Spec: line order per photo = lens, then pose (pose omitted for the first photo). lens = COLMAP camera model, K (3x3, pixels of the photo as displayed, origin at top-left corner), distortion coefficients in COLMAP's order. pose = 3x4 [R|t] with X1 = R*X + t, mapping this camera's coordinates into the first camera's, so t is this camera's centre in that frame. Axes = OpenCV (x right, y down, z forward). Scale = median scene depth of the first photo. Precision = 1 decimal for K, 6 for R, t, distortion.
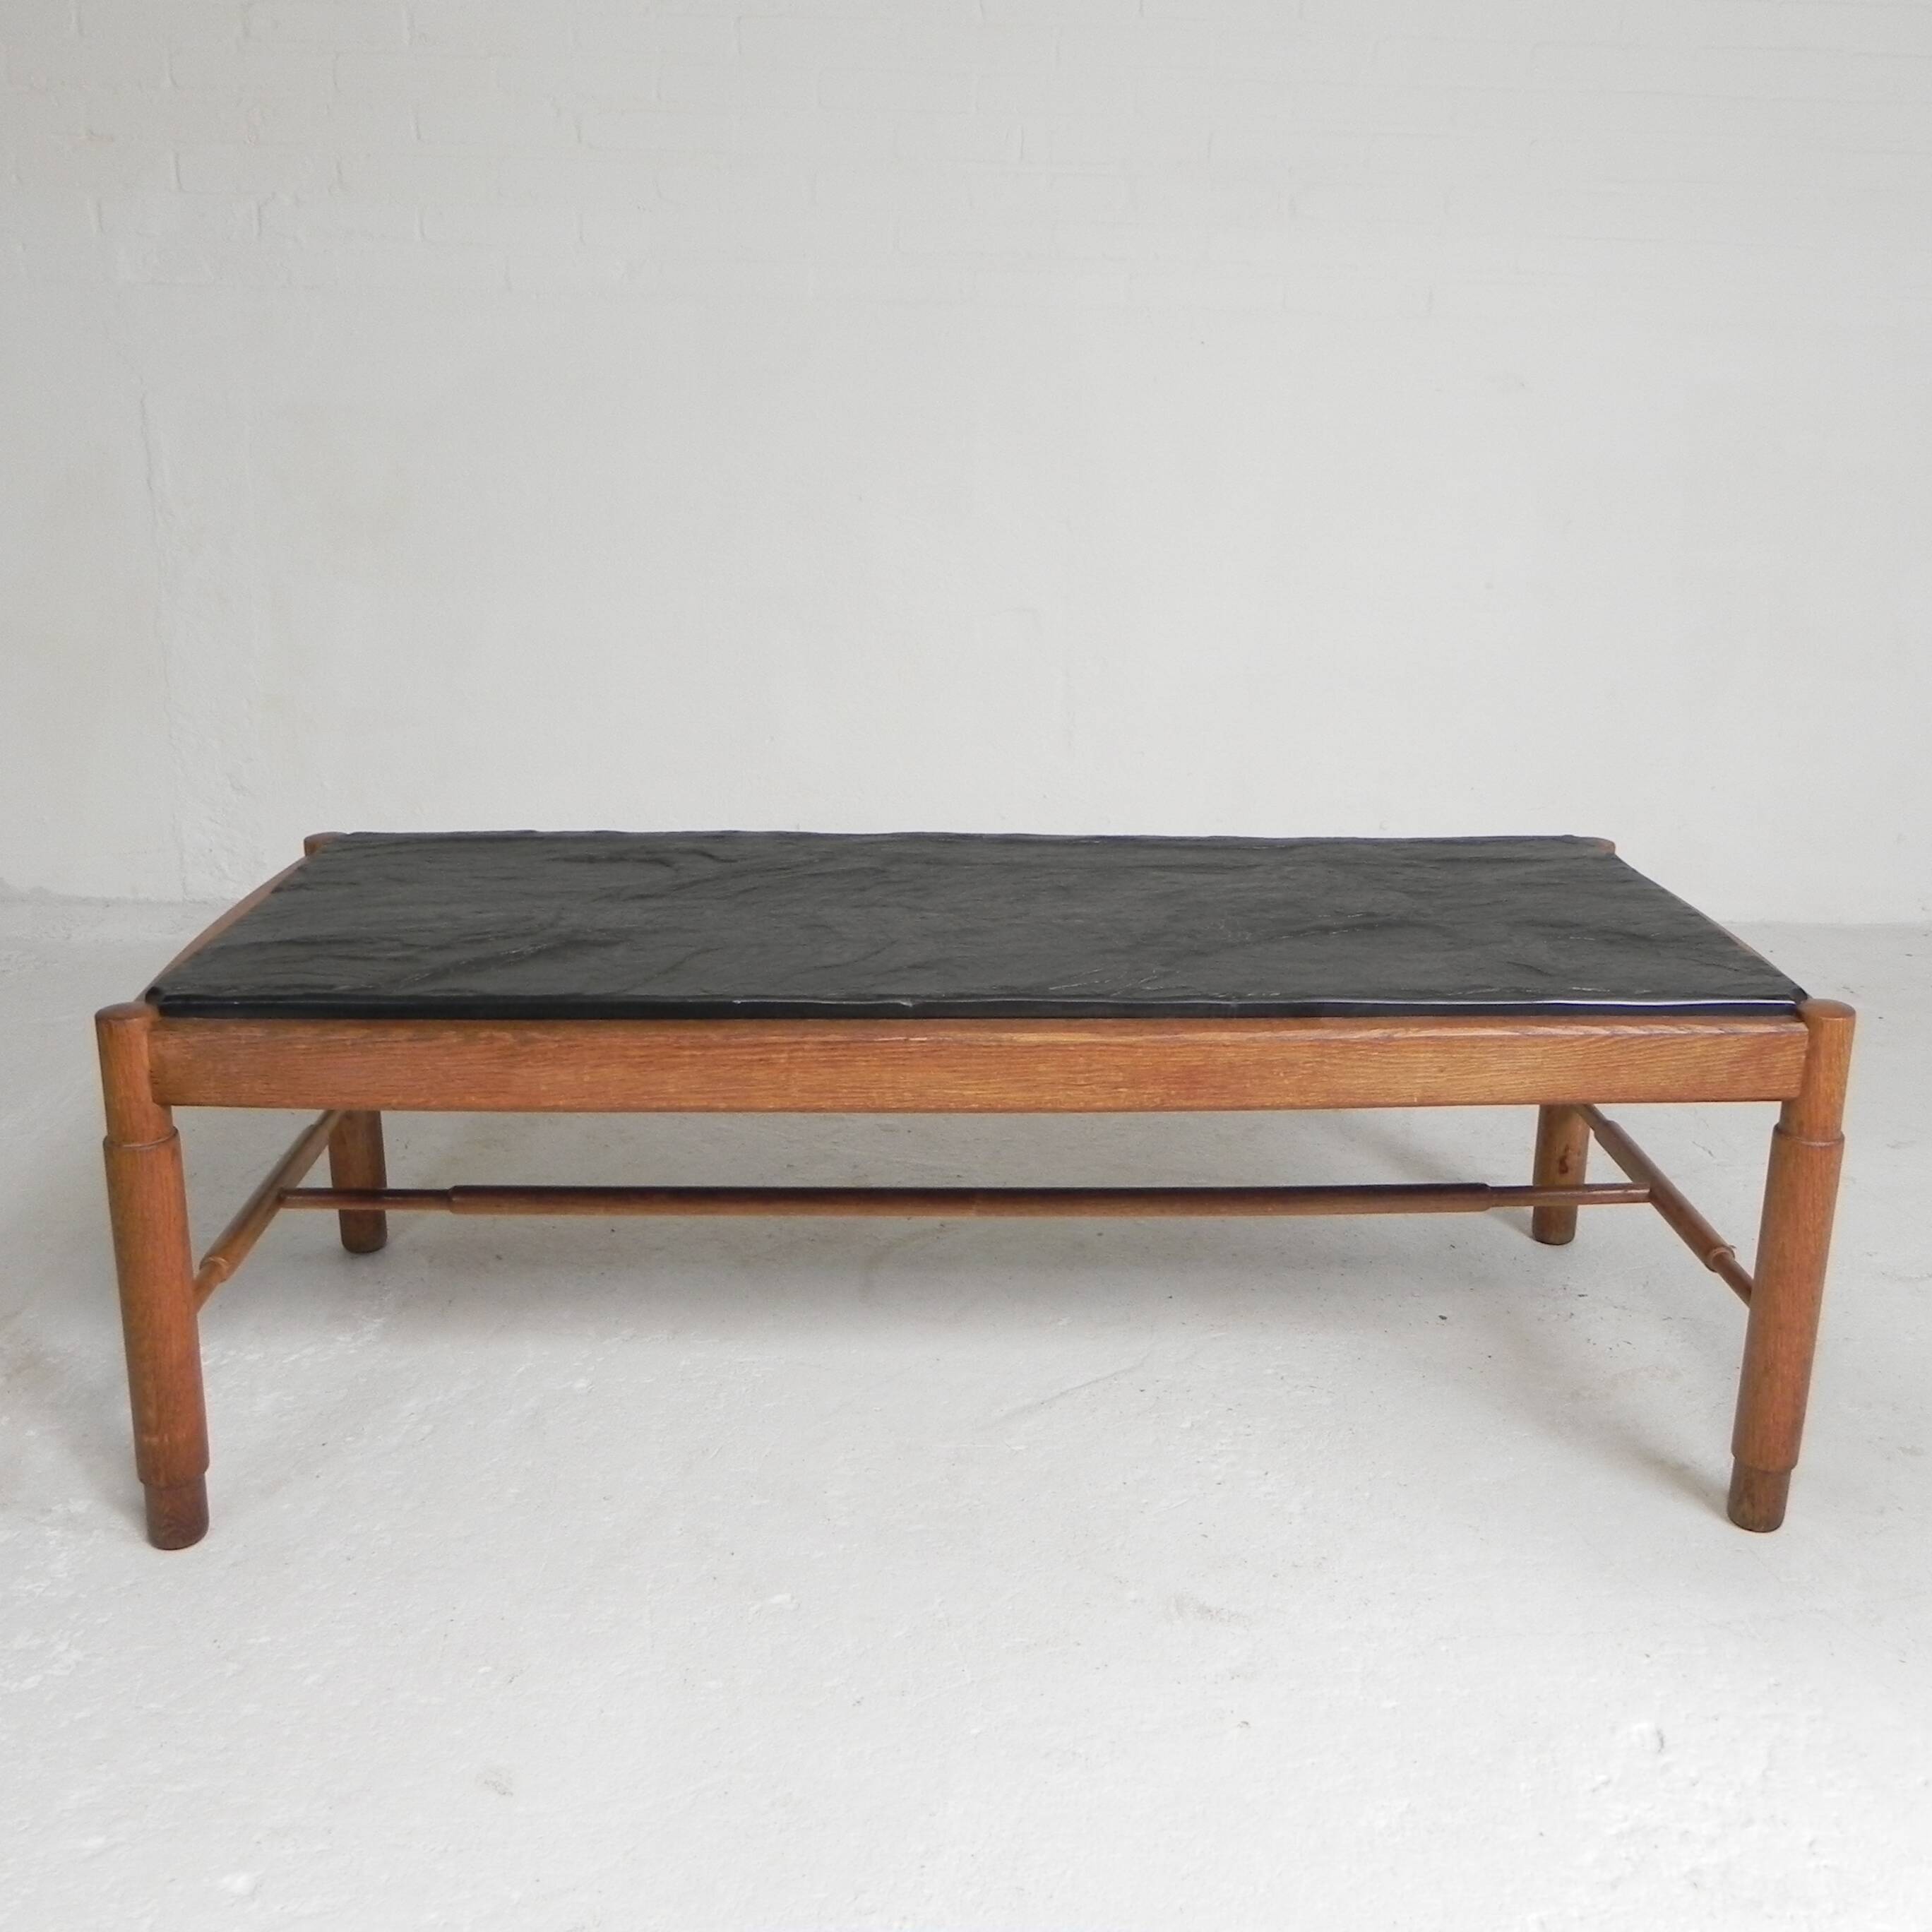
lens RADIAL K [[1935.2, 0, 974.3], [0, 1935.2, 961.0], [0, 0, 1]] dist [-0.015774, 0.000000]
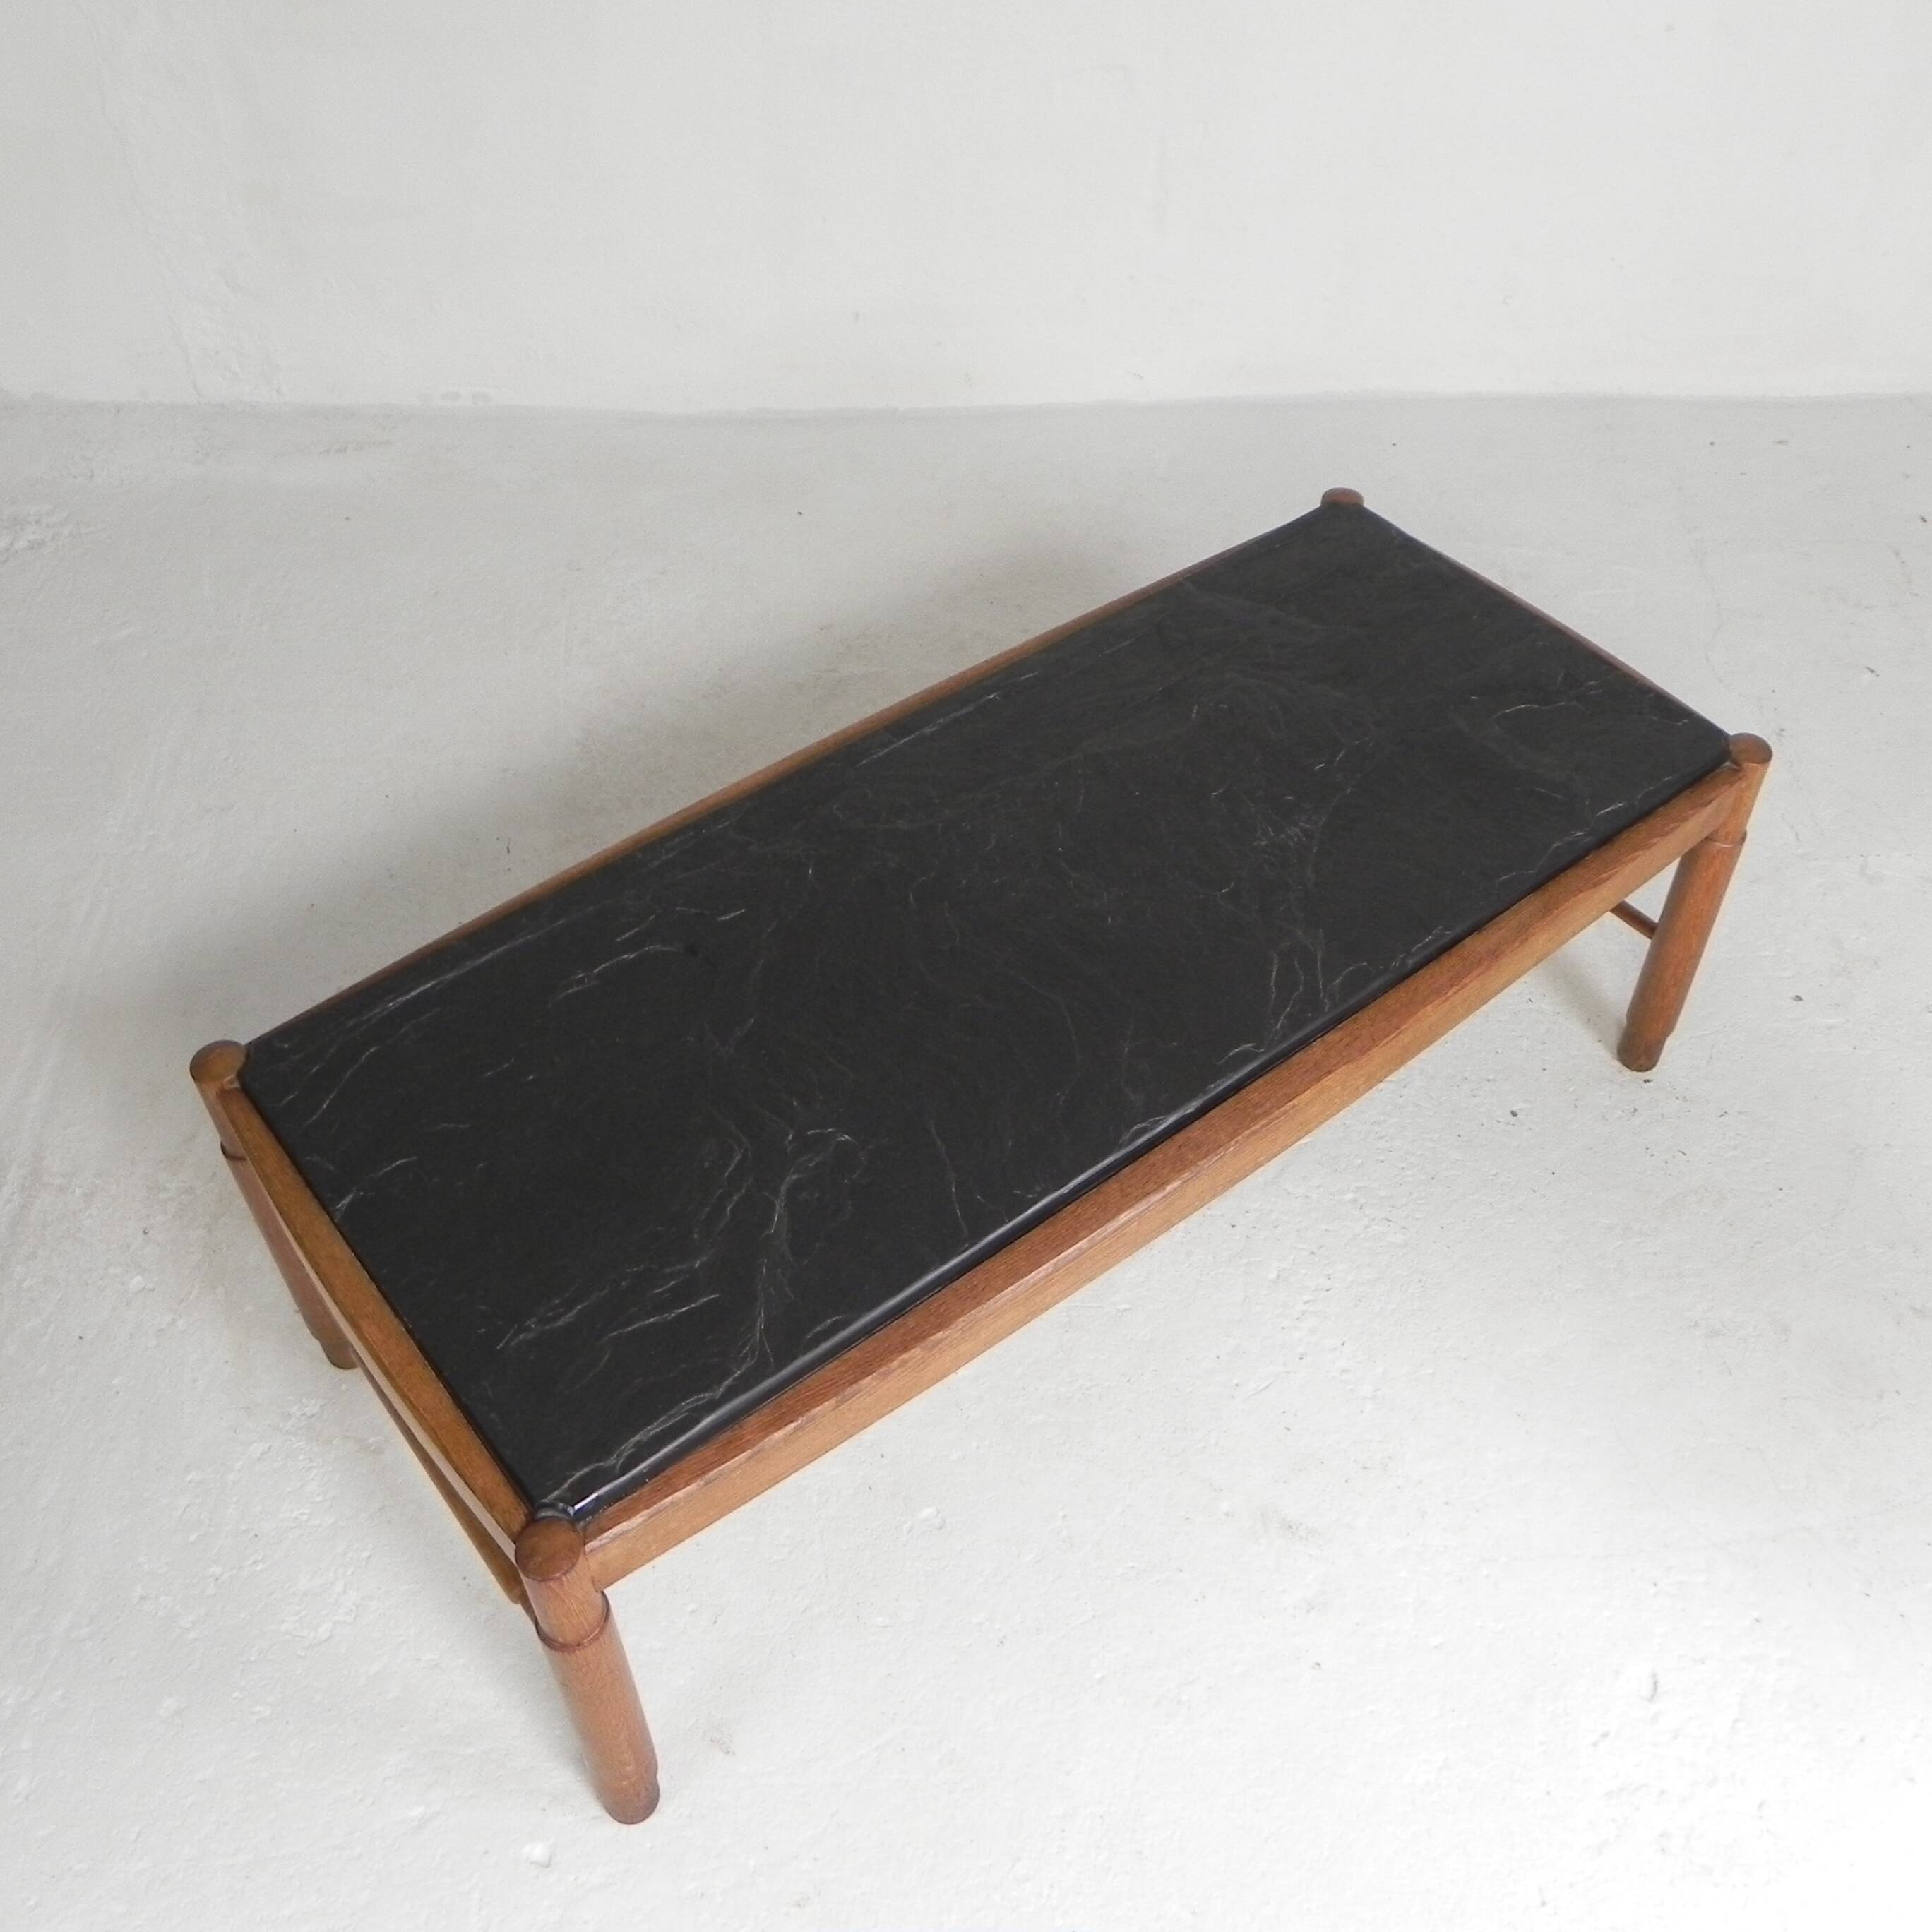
lens RADIAL K [[1935.2, 0, 975.2], [0, 1935.2, 954.0], [0, 0, 1]] dist [-0.015774, 0.000000]
pose [[0.999895, -0.004848, -0.013659, -0.055413], [0.011078, 0.863340, 0.504500, -0.585437], [0.009347, -0.504599, 0.863303, 0.156075]]
